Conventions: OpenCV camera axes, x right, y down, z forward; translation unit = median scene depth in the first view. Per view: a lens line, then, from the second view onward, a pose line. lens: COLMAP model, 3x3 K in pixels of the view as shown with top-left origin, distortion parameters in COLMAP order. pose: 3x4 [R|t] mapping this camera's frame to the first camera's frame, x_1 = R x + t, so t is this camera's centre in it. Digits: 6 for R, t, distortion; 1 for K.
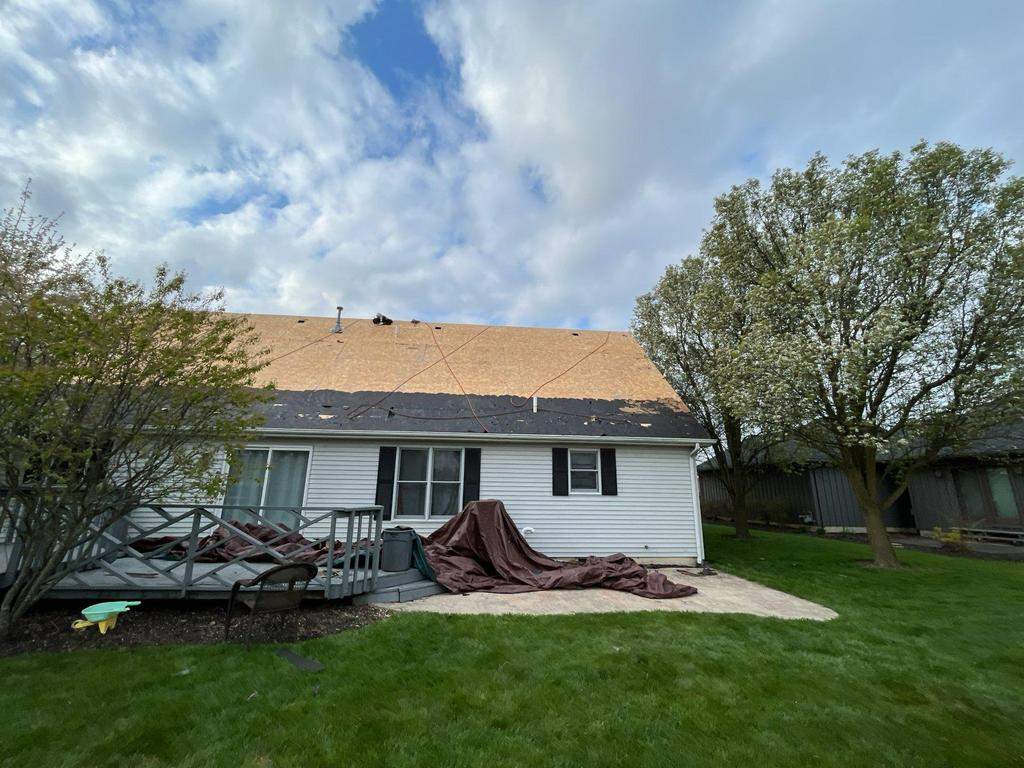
lens RADIAL K [[407.3, 0, 510.9], [0, 407.3, 384.9], [0, 0, 1]] dist [-0.007116, -0.000243]
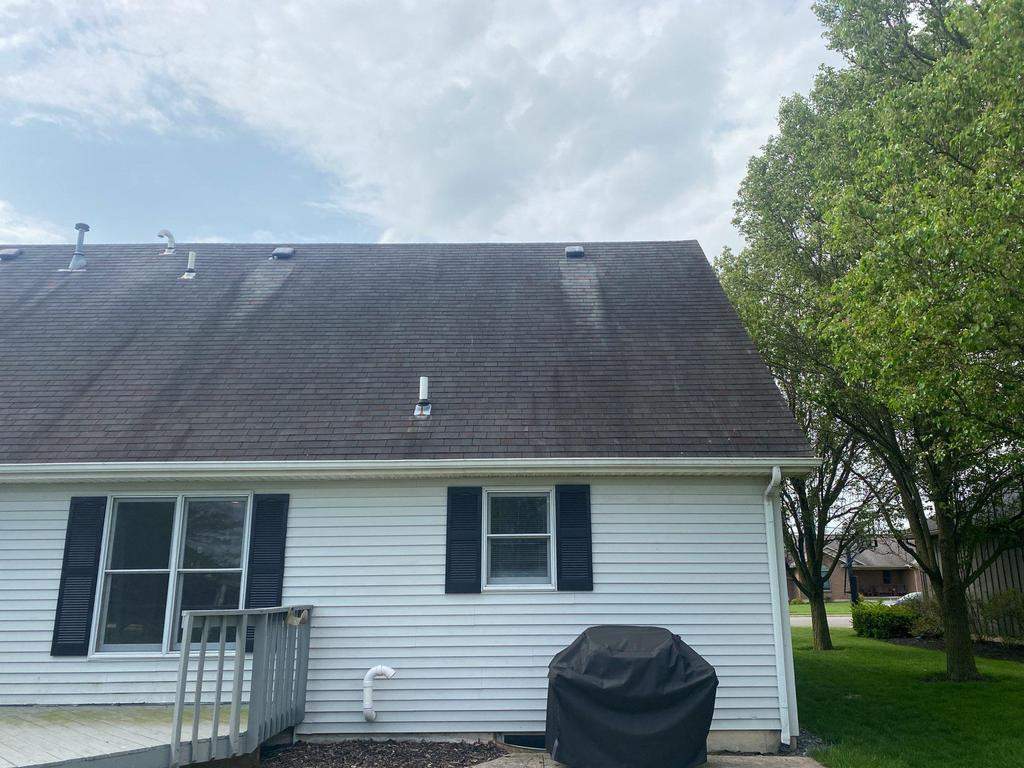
lens RADIAL K [[786.0, 0, 519.3], [0, 786.0, 378.3], [0, 0, 1]] dist [0.026405, -0.024818]
pose [[0.996569, -0.041982, -0.071333, 0.258211], [0.040934, 0.999032, -0.016096, 0.051899], [0.071940, 0.013121, 0.997323, 0.136527]]
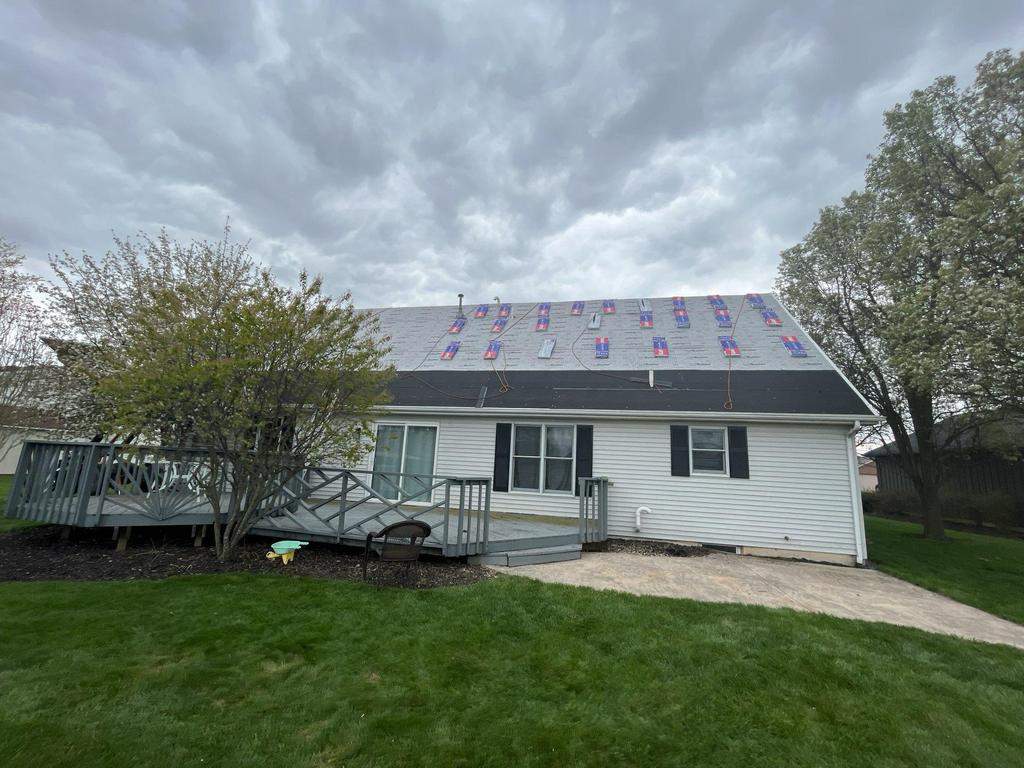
lens RADIAL K [[407.3, 0, 509.2], [0, 407.3, 384.7], [0, 0, 1]] dist [-0.007116, -0.000243]
pose [[0.951781, -0.023334, -0.305891, 0.038607], [0.039230, 0.998174, 0.045924, 0.003429], [0.304261, -0.055709, 0.950958, 0.002974]]
